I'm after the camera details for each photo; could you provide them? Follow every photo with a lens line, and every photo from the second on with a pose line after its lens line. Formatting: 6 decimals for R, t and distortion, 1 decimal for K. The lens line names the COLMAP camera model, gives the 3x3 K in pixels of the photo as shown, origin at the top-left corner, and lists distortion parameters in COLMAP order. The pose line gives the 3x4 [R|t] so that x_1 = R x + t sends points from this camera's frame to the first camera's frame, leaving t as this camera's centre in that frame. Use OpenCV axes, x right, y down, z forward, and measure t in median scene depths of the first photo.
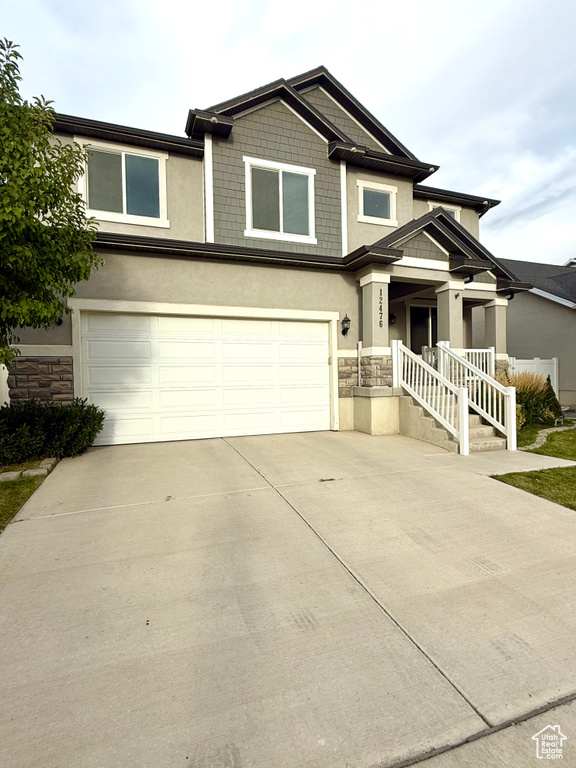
lens RADIAL K [[387.8, 0, 287.1], [0, 387.8, 385.8], [0, 0, 1]] dist [0.002483, -0.000661]
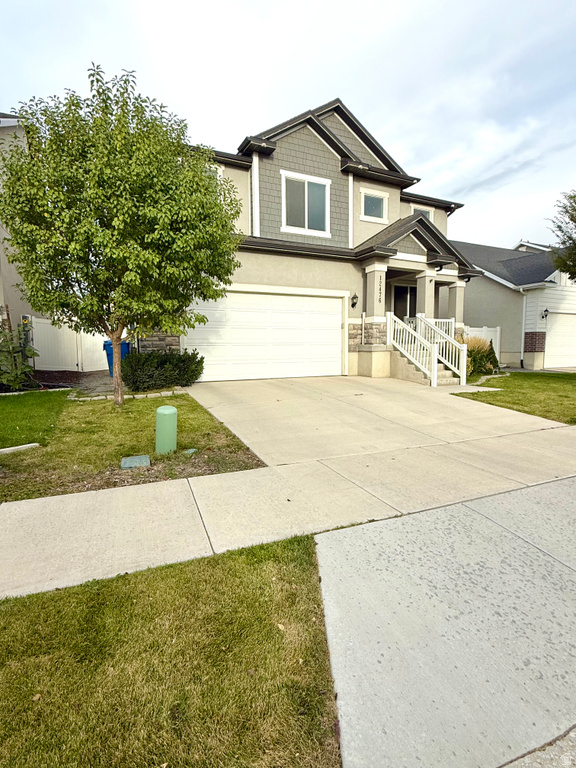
lens RADIAL K [[387.8, 0, 284.4], [0, 387.8, 386.2], [0, 0, 1]] dist [0.002483, -0.000661]
pose [[0.996093, 0.000099, 0.088314, -0.221263], [-0.007494, 0.996487, 0.083411, 0.037077], [-0.087995, -0.083747, 0.992594, -0.391672]]
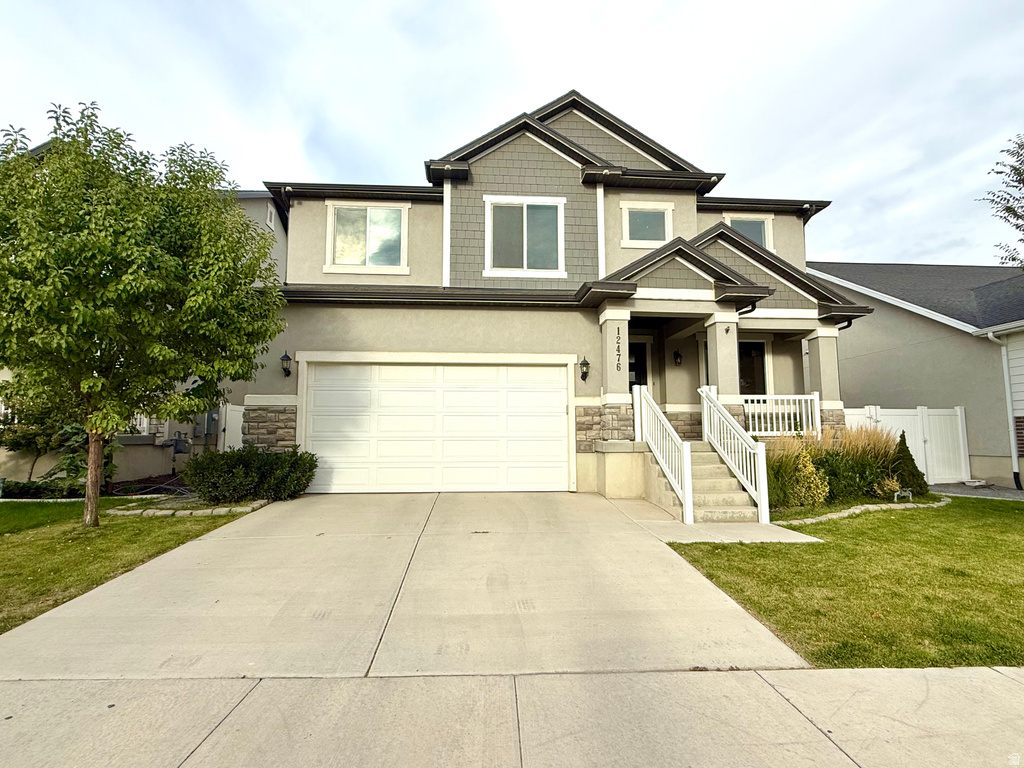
lens RADIAL K [[517.0, 0, 514.0], [0, 517.0, 386.4], [0, 0, 1]] dist [0.002483, -0.000661]
pose [[0.959362, -0.011878, -0.281929, 0.318037], [-0.019766, 0.993831, -0.109133, 0.011720], [0.281486, 0.110270, 0.953208, -0.140864]]
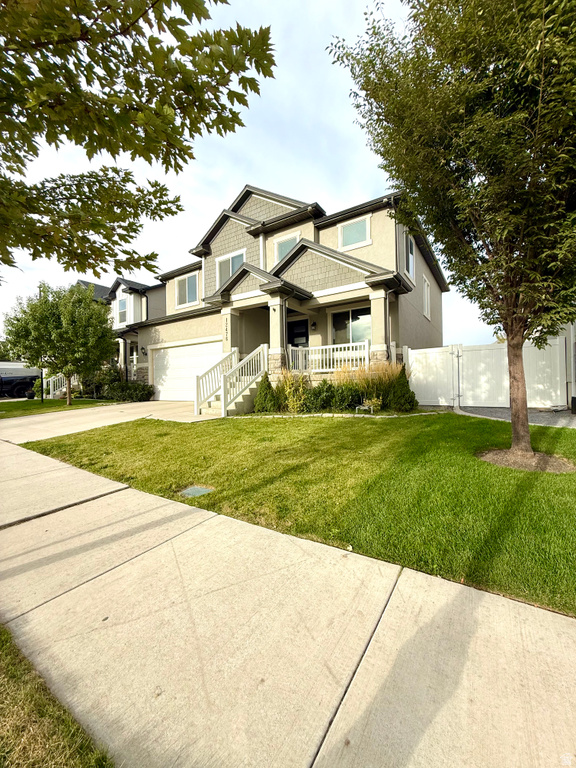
lens RADIAL K [[305.6, 0, 285.9], [0, 305.6, 384.9], [0, 0, 1]] dist [-0.000854, 0.001001]
pose [[0.585841, 0.006882, -0.810397, 1.361593], [-0.007048, 0.999969, 0.003397, 0.031005], [0.810395, 0.003722, 0.585872, 0.405455]]
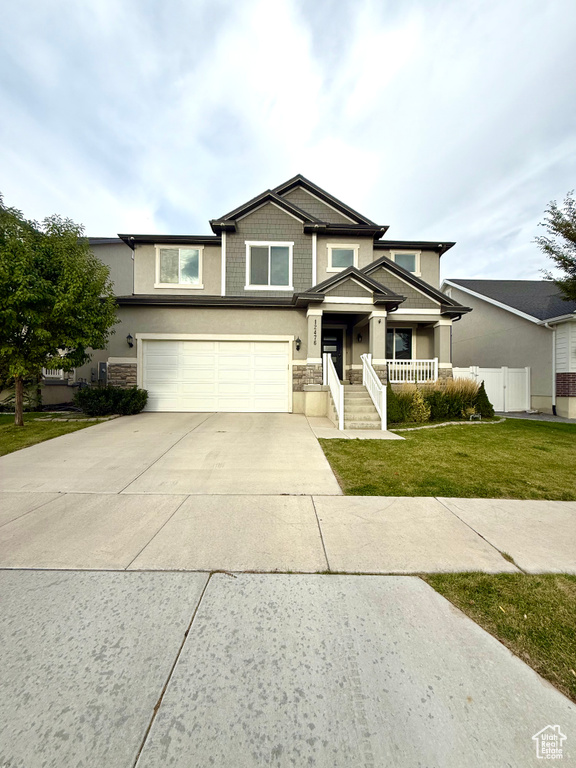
lens RADIAL K [[305.6, 0, 287.0], [0, 305.6, 383.7], [0, 0, 1]] dist [-0.000854, 0.001001]
pose [[0.947304, 0.022697, -0.319531, 0.485538], [-0.029014, 0.999466, -0.015022, 0.018770], [0.319019, 0.023501, 0.947457, -0.143091]]
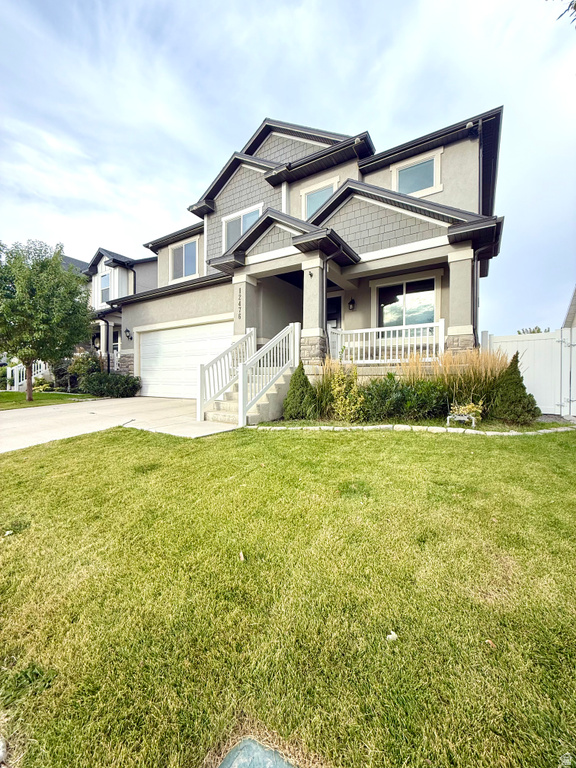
lens RADIAL K [[305.6, 0, 286.3], [0, 305.6, 384.6], [0, 0, 1]] dist [-0.000854, 0.001001]
pose [[0.607820, 0.030565, -0.793487, 1.035134], [-0.027487, 0.999470, 0.017444, 0.034473], [0.793599, 0.011208, 0.608337, 0.491853]]
